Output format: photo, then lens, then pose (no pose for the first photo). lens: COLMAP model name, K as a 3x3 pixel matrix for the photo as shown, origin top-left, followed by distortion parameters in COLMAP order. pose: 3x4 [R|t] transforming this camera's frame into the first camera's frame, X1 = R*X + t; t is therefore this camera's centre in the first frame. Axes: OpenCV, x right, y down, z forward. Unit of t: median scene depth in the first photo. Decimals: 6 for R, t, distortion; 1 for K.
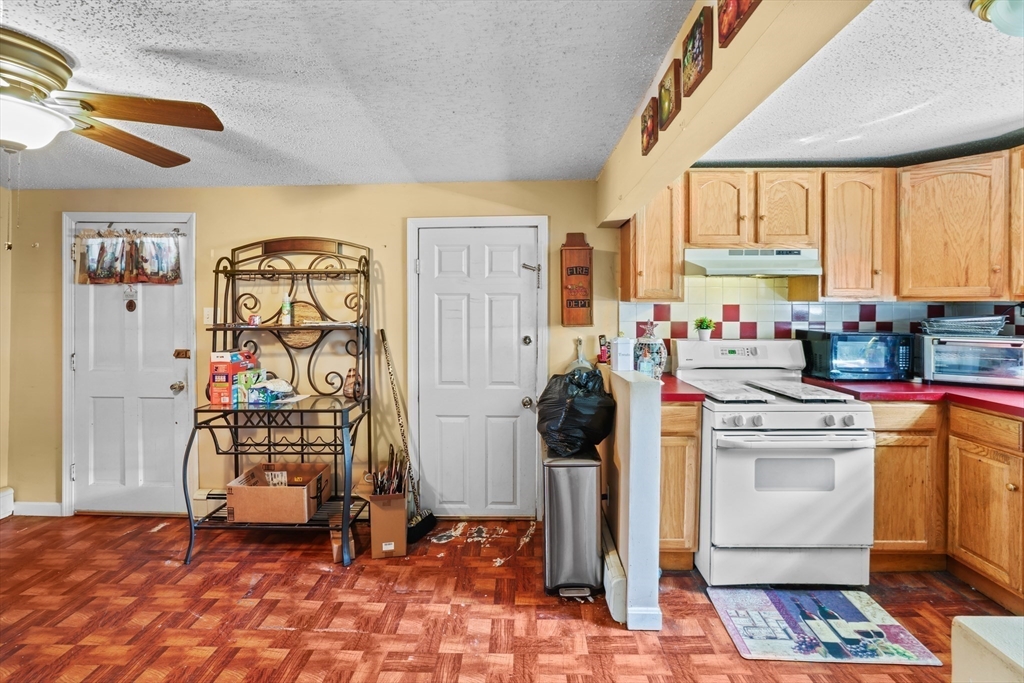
lens RADIAL K [[450.7, 0, 504.8], [0, 450.7, 303.2], [0, 0, 1]] dist [-0.037221, 0.010423]
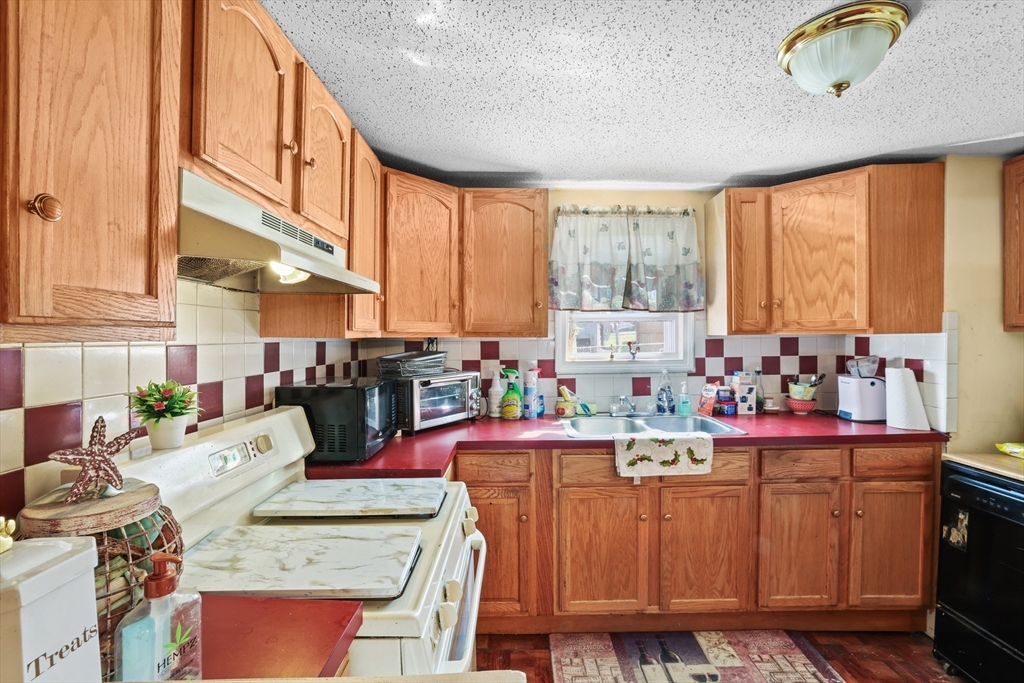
lens RADIAL K [[450.7, 0, 522.5], [0, 450.7, 344.9], [0, 0, 1]] dist [-0.037221, 0.010423]
pose [[-0.063176, -0.017982, 0.997840, 0.085872], [0.000330, 0.999837, 0.018039, -0.005687], [-0.998002, 0.001468, -0.063159, 0.816431]]
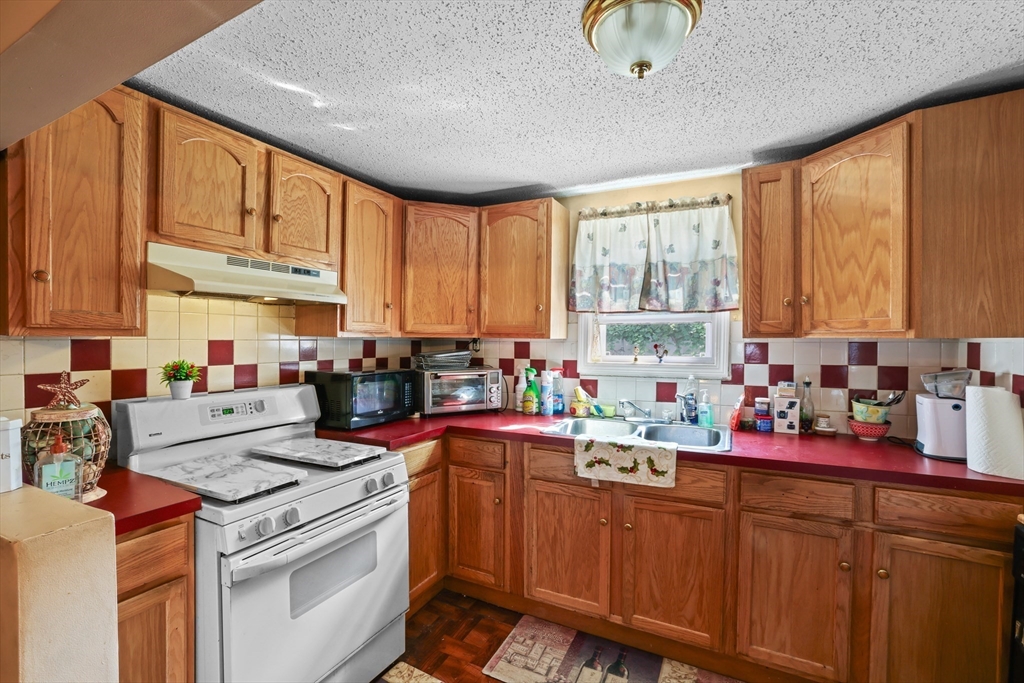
lens RADIAL K [[450.7, 0, 520.0], [0, 450.7, 346.4], [0, 0, 1]] dist [-0.037221, 0.010423]
pose [[0.405328, -0.014099, 0.914062, 0.088097], [-0.009837, 0.999756, 0.019783, -0.005966], [-0.914118, -0.017010, 0.405091, 0.362305]]
